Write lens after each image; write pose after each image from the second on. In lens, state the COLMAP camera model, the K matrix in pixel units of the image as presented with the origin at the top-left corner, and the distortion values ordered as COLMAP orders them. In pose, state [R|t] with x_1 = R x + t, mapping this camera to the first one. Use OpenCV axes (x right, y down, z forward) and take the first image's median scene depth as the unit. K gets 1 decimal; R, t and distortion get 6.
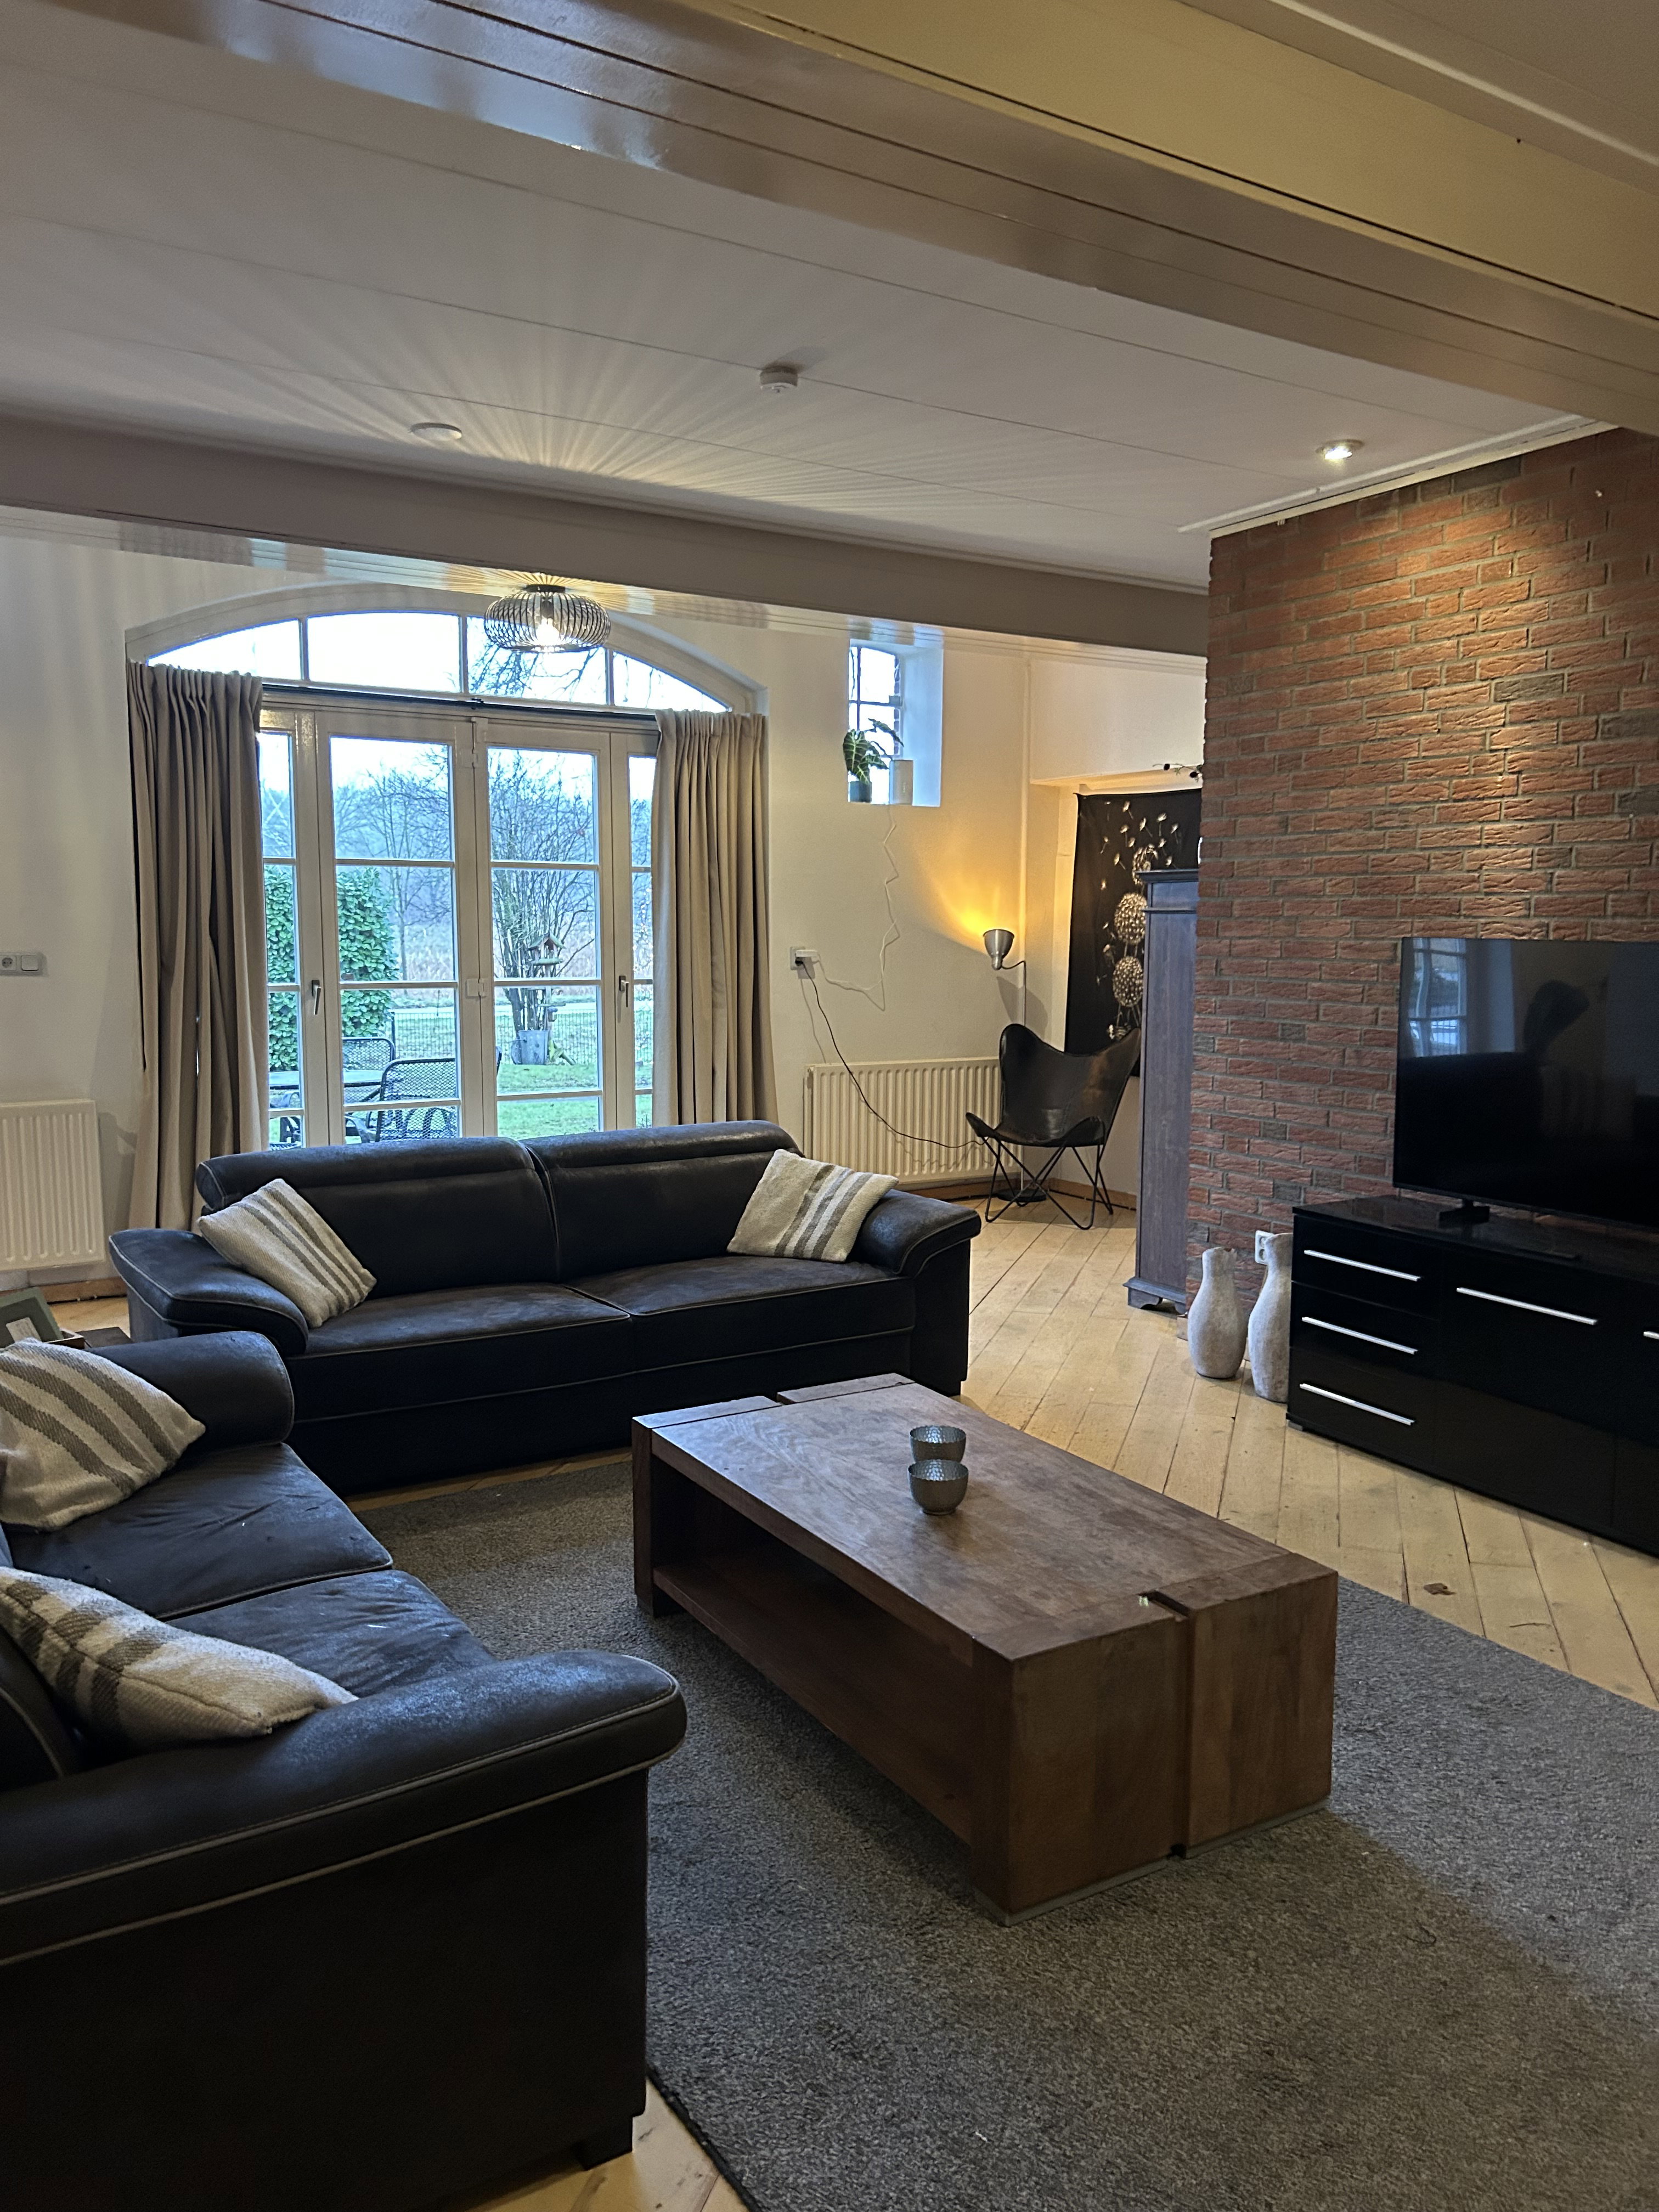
lens RADIAL K [[1669.2, 0, 839.6], [0, 1669.2, 1113.9], [0, 0, 1]] dist [0.055446, -0.039265]
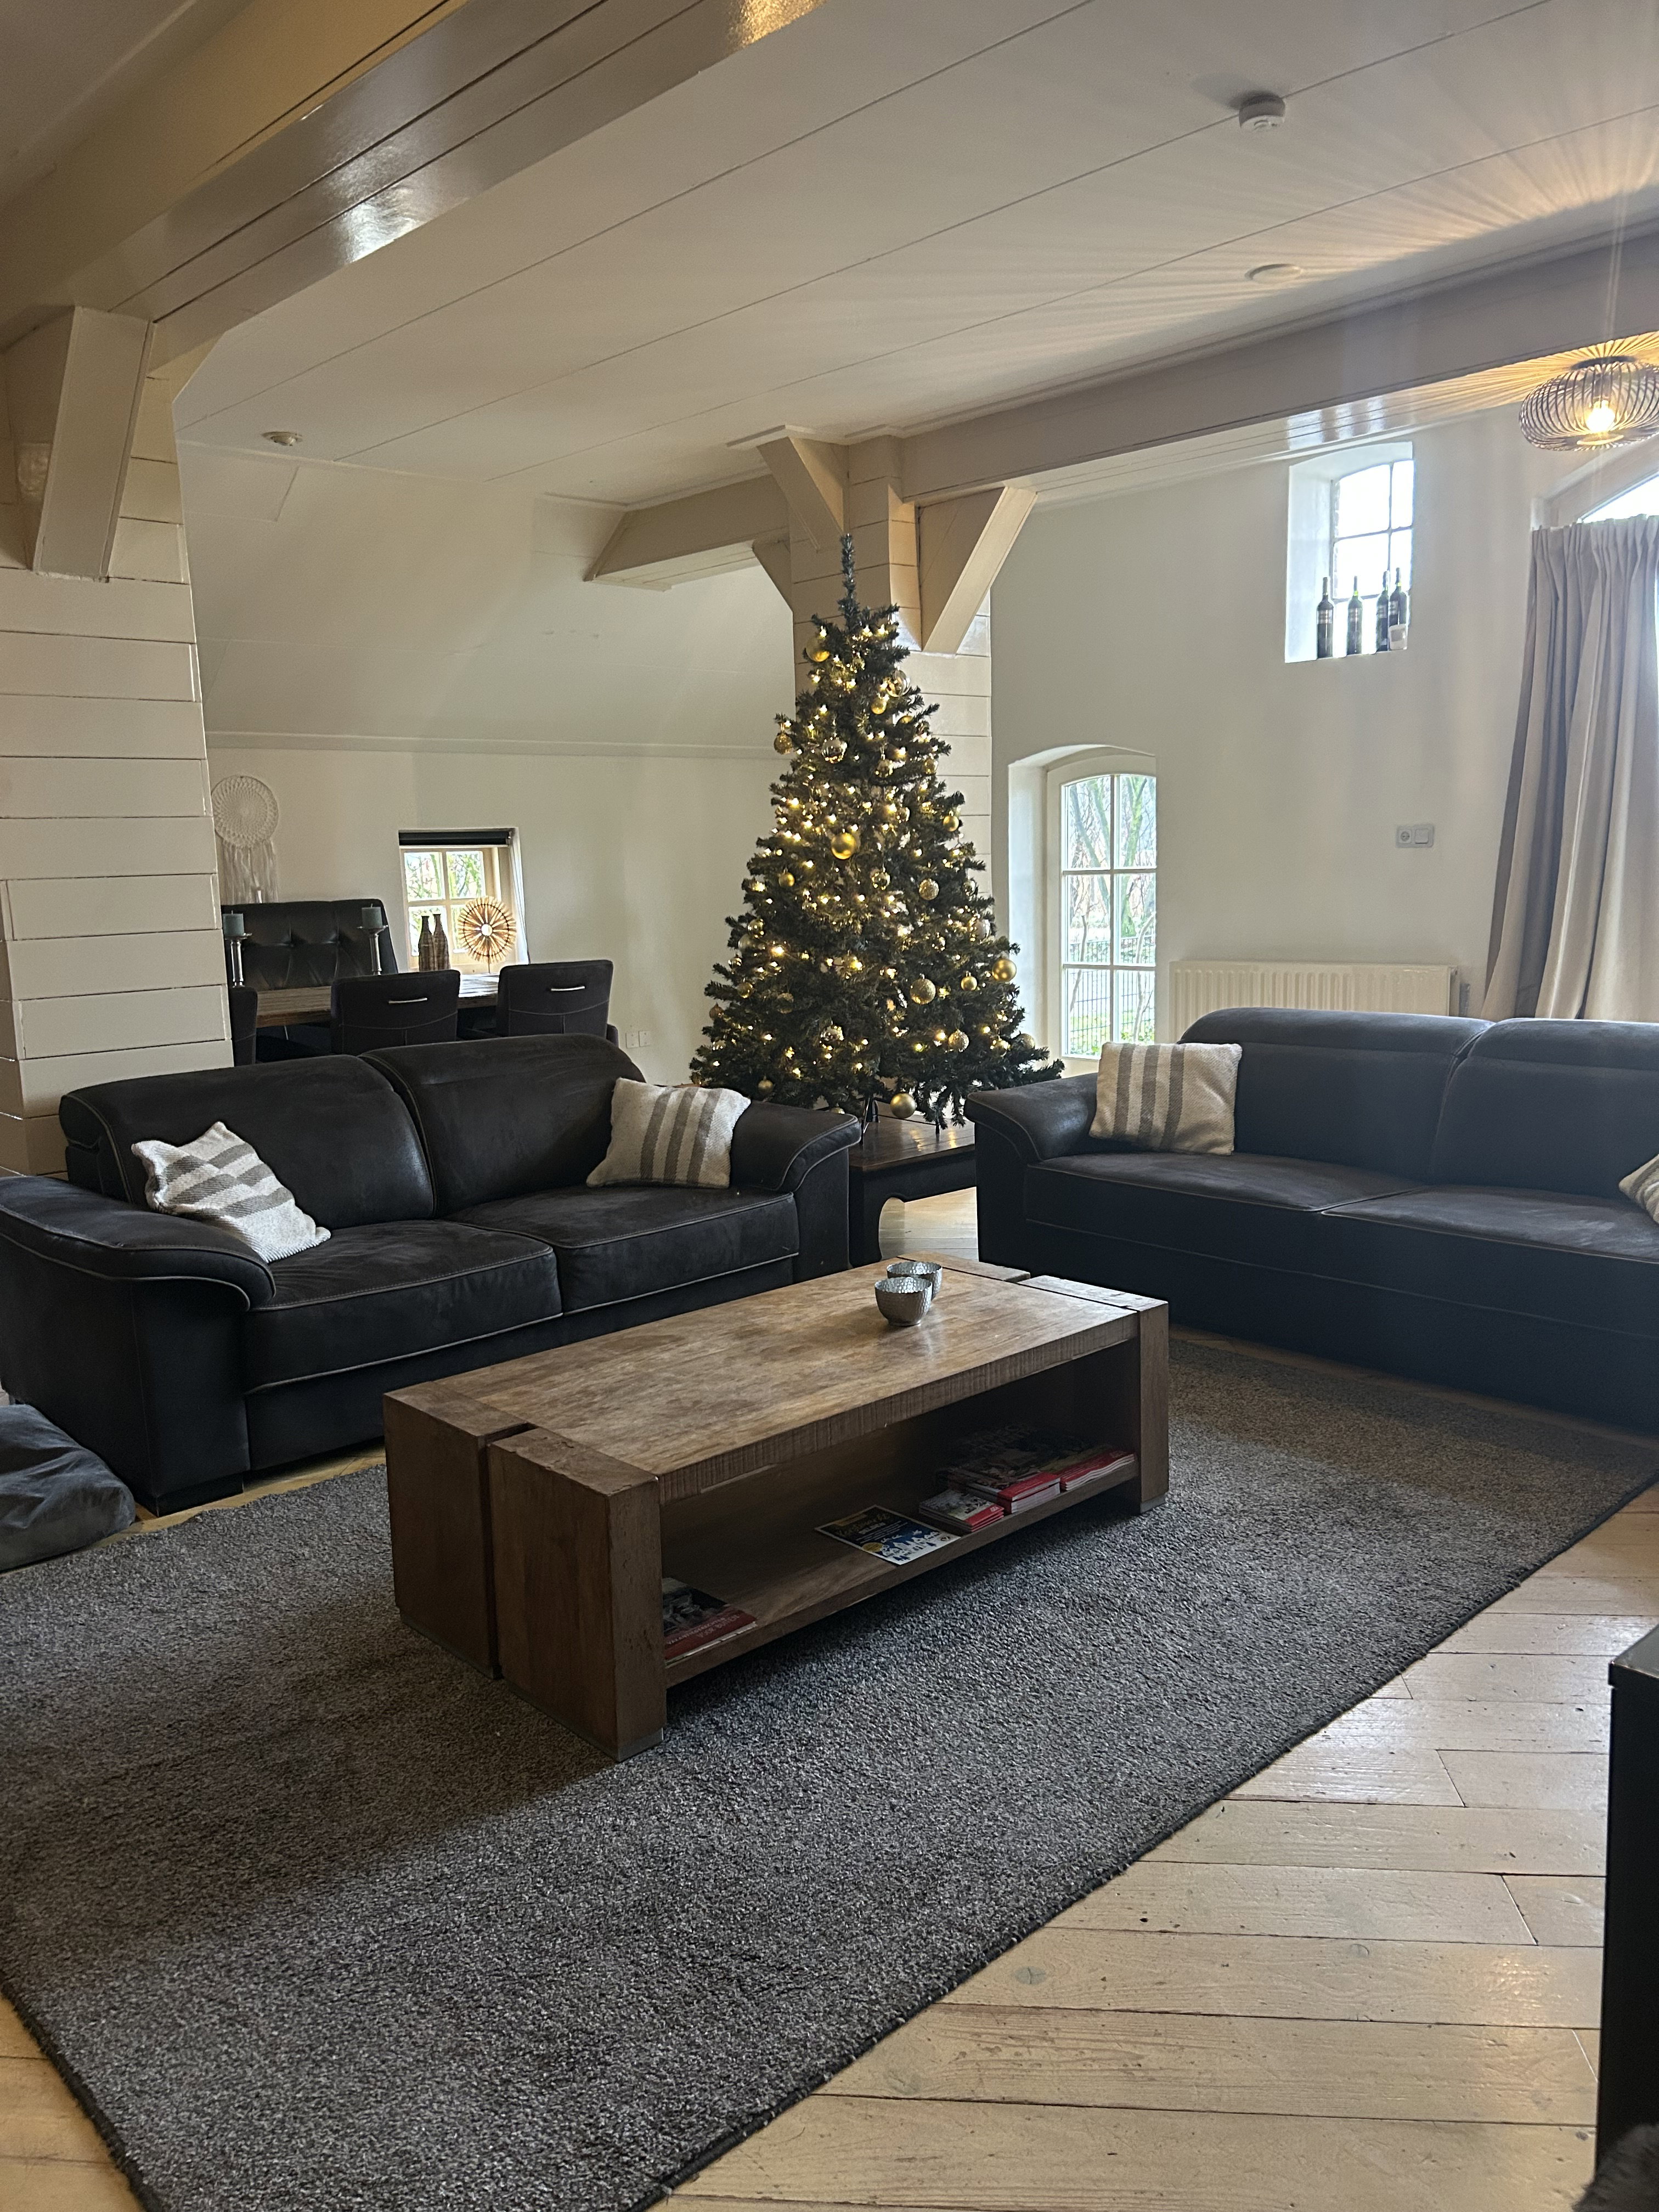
lens RADIAL K [[1669.2, 0, 881.8], [0, 1669.2, 1134.2], [0, 0, 1]] dist [0.055446, -0.039265]
pose [[0.222549, 0.158819, -0.961898, 0.449357], [-0.082138, 0.986188, 0.143826, -0.023346], [0.971455, 0.047000, 0.232520, 0.357403]]
